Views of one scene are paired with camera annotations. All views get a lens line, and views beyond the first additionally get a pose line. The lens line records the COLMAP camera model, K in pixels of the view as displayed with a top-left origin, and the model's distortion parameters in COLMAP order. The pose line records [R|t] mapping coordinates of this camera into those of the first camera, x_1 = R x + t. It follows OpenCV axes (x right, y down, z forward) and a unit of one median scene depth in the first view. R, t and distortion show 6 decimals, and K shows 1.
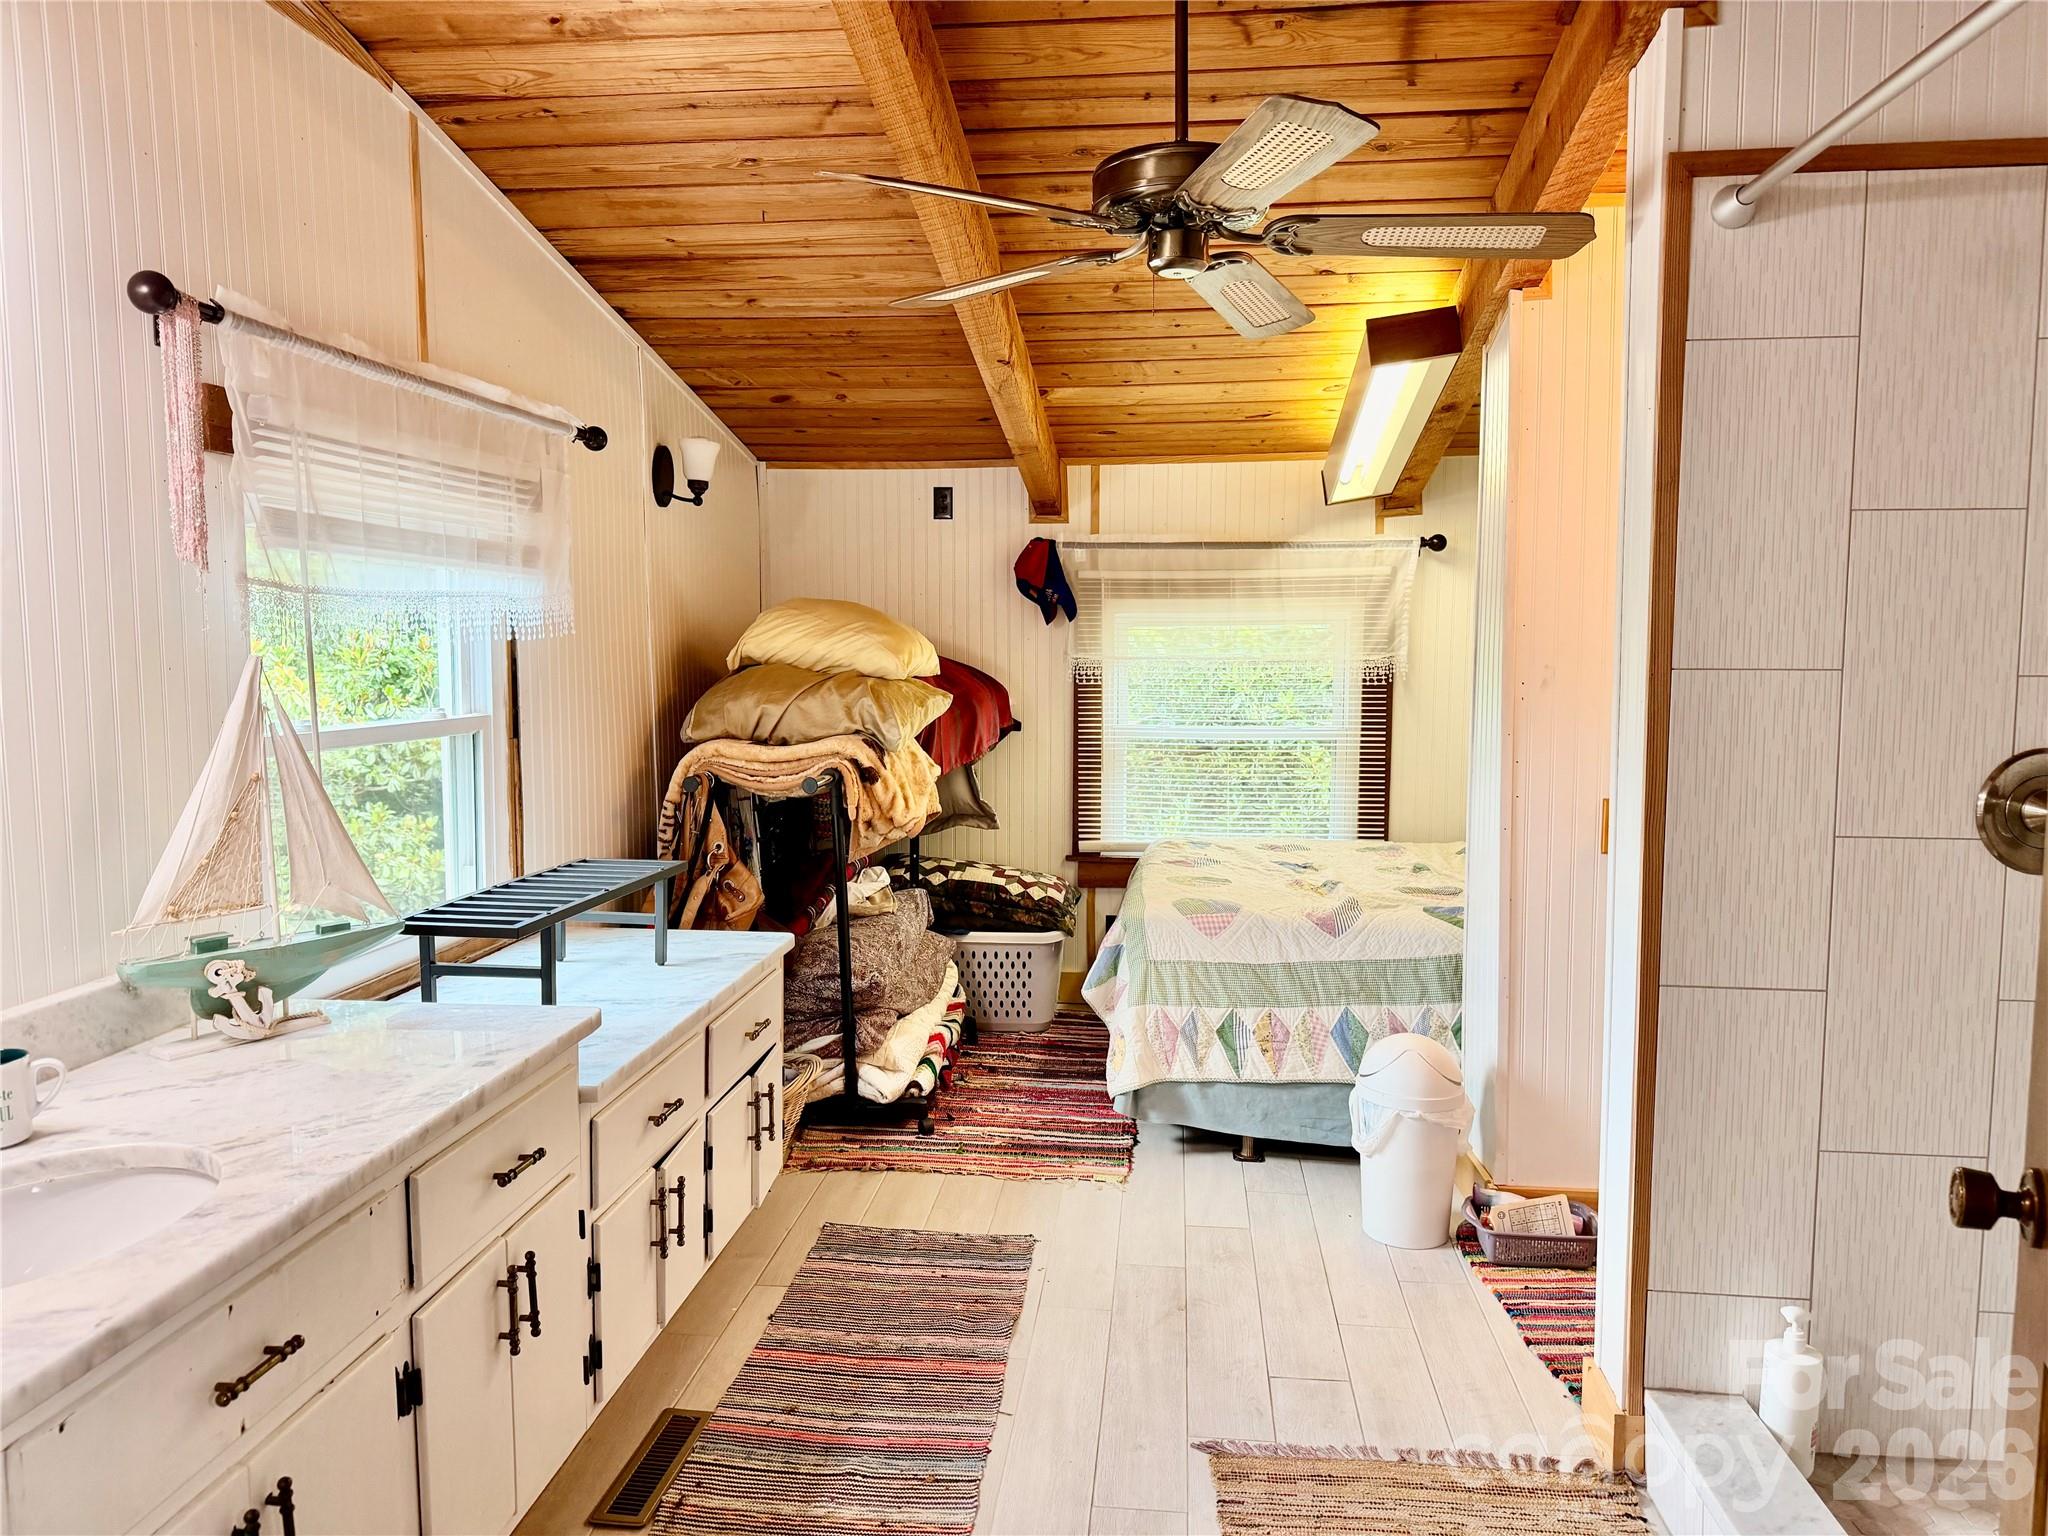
lens RADIAL K [[1447.2, 0, 1033.1], [0, 1447.2, 767.6], [0, 0, 1]] dist [0.051285, -0.067153]
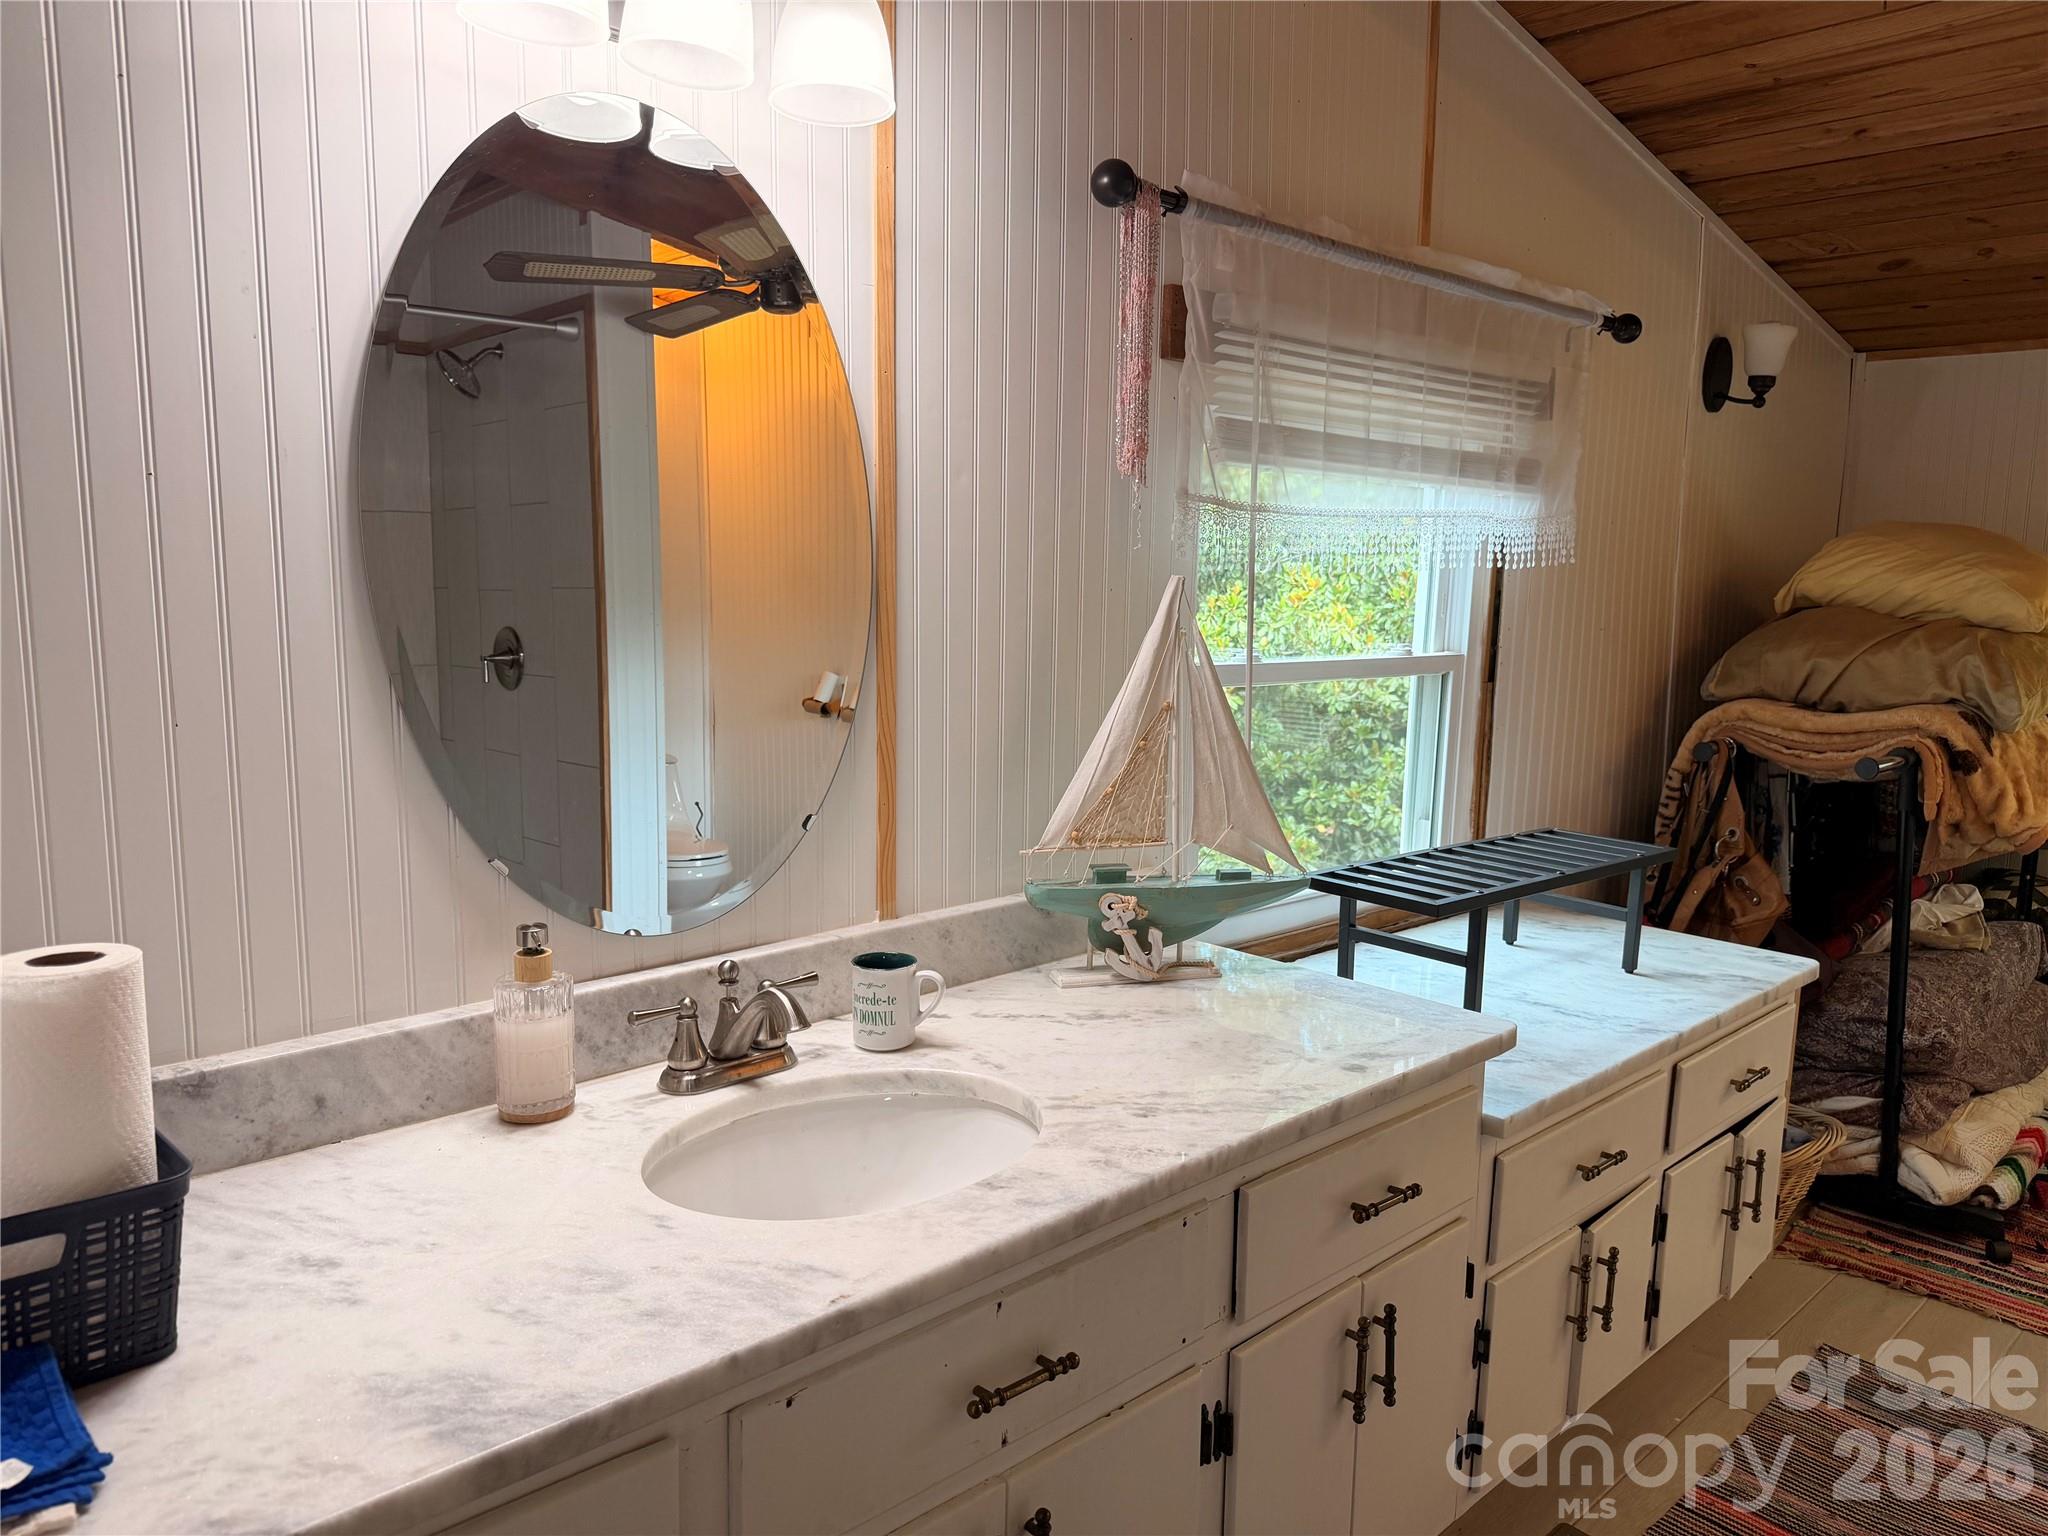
lens RADIAL K [[1447.2, 0, 1004.3], [0, 1447.2, 773.7], [0, 0, 1]] dist [0.051285, -0.067153]
pose [[0.758702, 0.102671, -0.643296, -0.009260], [-0.075834, 0.994708, 0.069318, -0.004538], [0.647009, -0.003808, 0.762473, 0.180470]]
